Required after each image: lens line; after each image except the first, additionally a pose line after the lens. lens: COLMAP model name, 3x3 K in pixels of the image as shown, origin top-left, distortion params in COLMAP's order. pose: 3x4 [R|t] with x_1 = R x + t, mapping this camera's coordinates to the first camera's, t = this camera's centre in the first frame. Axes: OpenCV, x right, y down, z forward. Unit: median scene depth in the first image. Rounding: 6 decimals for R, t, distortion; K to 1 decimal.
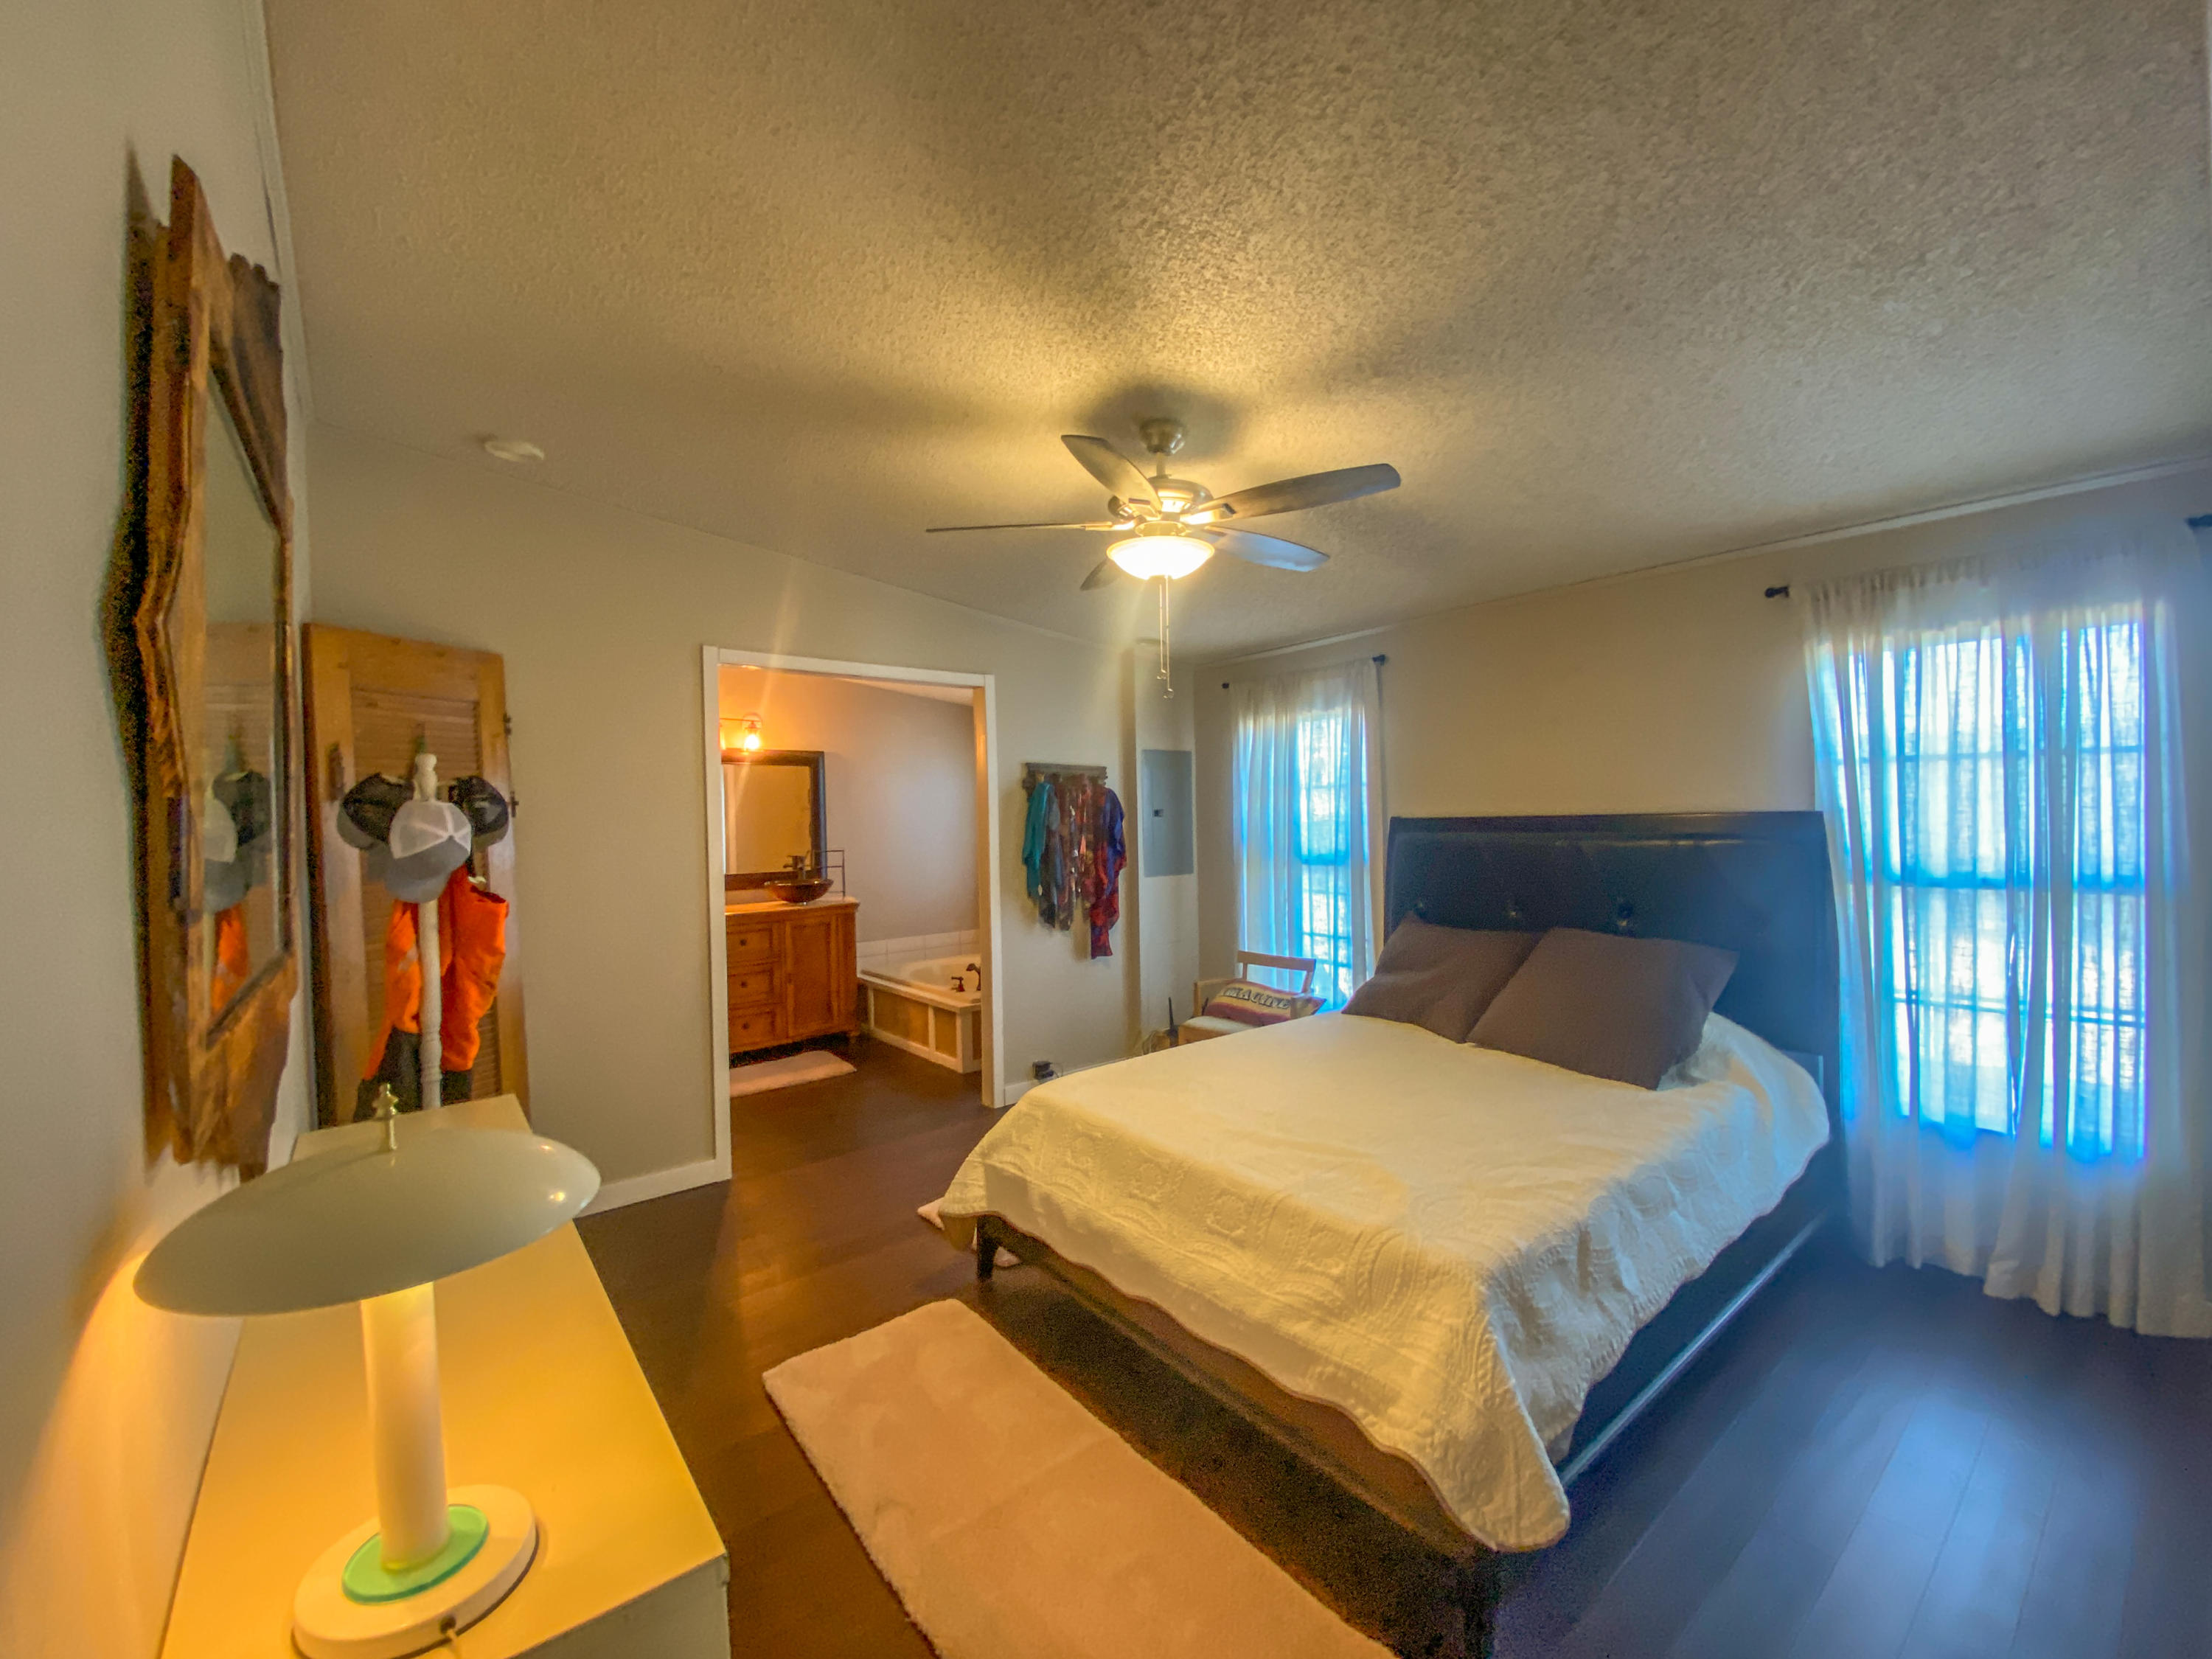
lens RADIAL K [[902.9, 0, 1099.3], [0, 902.9, 826.4], [0, 0, 1]] dist [0.030326, -0.024746]
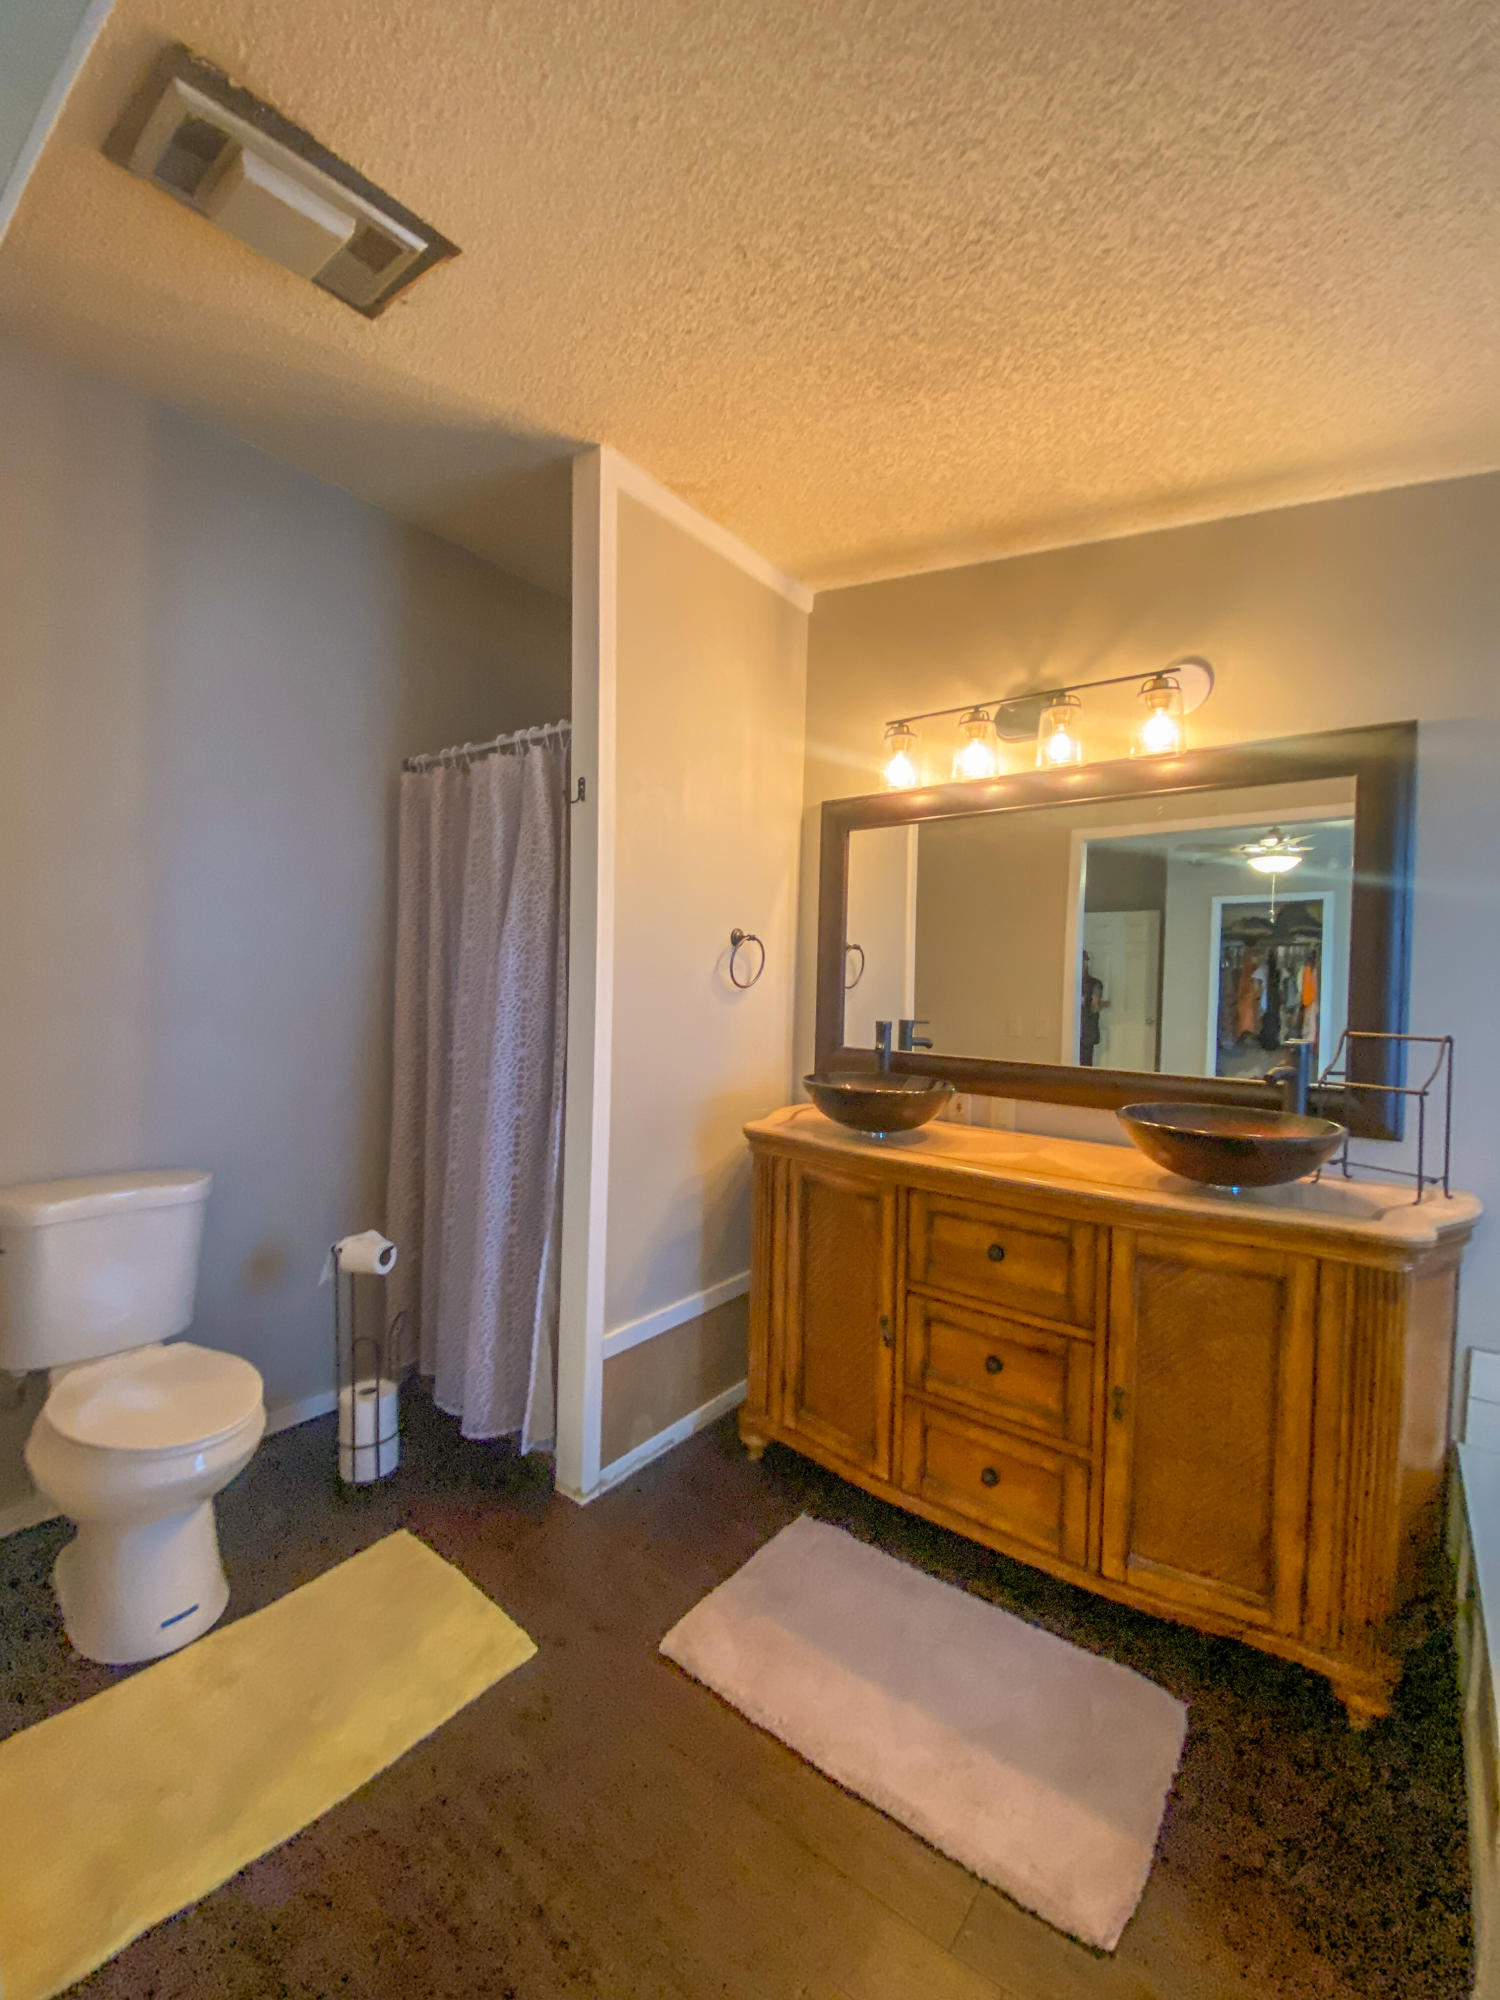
lens RADIAL K [[816.4, 0, 752.9], [0, 816.4, 995.3], [0, 0, 1]] dist [0.030326, -0.024746]
pose [[0.261815, 0.048076, -0.963920, -0.088685], [-0.036120, 0.998547, 0.039992, 0.009842], [0.964442, 0.024346, 0.263171, 0.758400]]
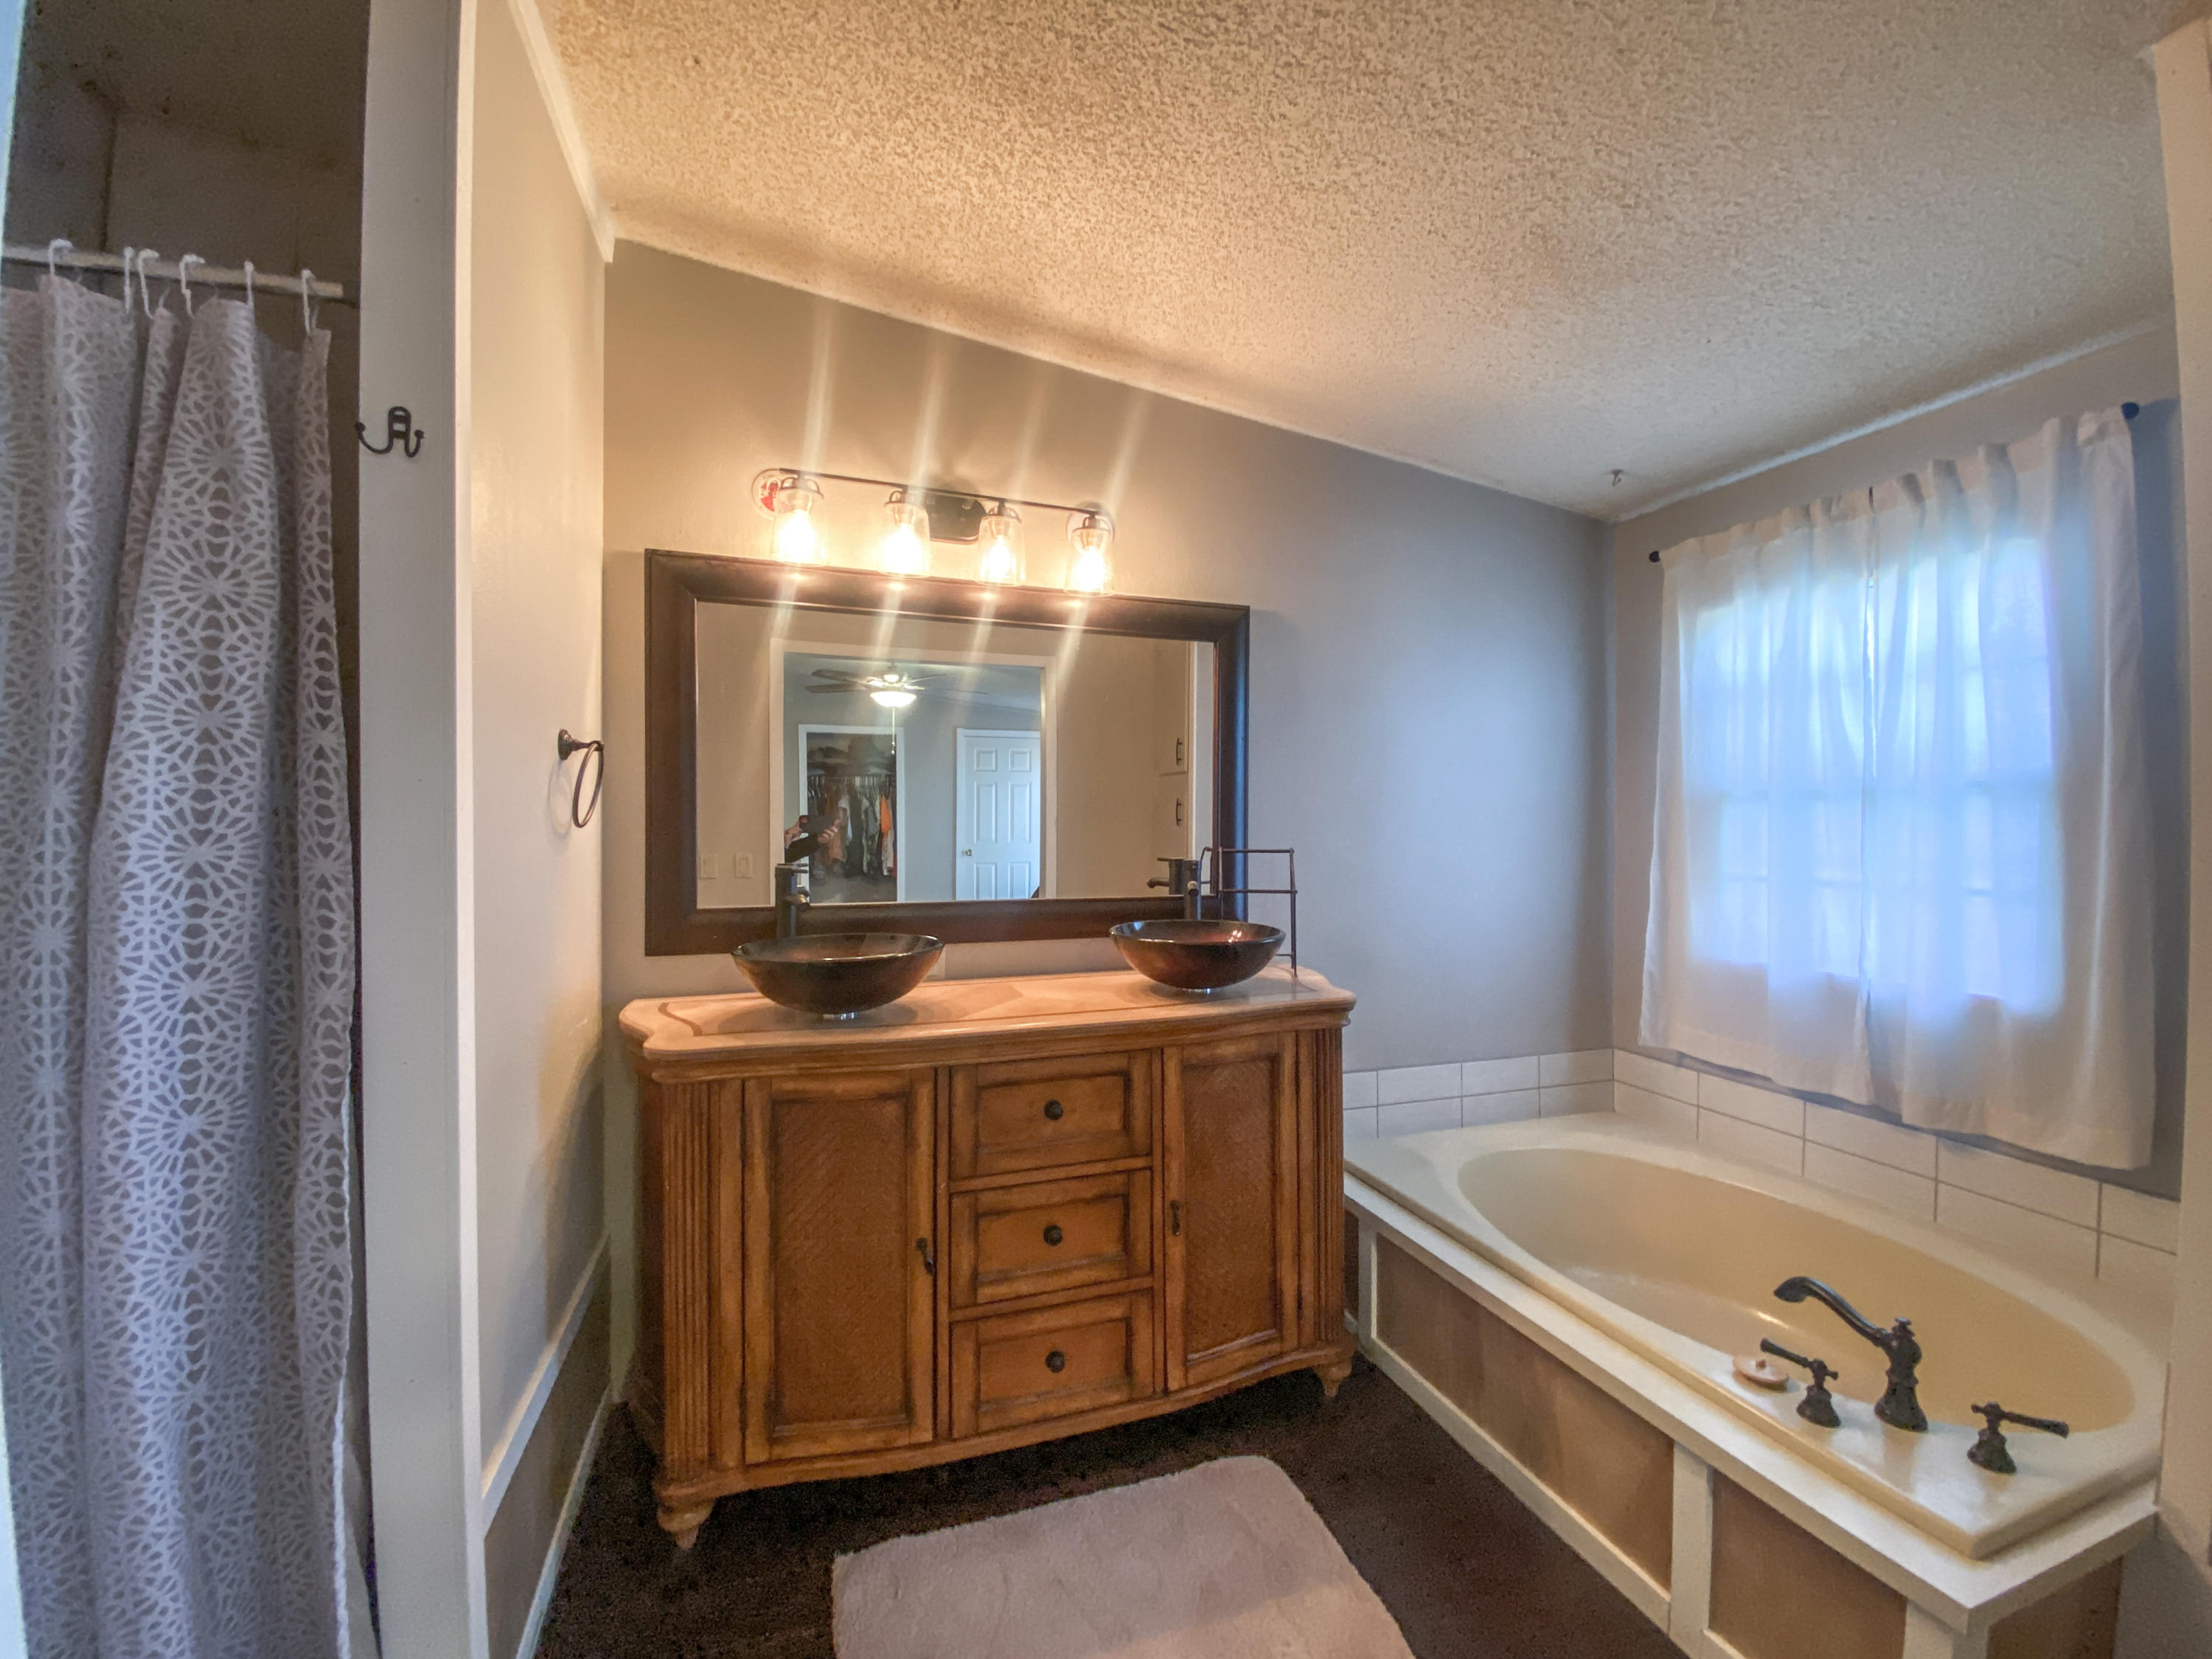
lens RADIAL K [[891.2, 0, 1106.0], [0, 891.2, 829.5], [0, 0, 1]] dist [0.032751, -0.028197]
pose [[0.947091, 0.028833, -0.319666, -0.251514], [-0.027285, 0.999584, 0.009323, 0.016424], [0.319802, -0.000108, 0.947484, 0.642696]]
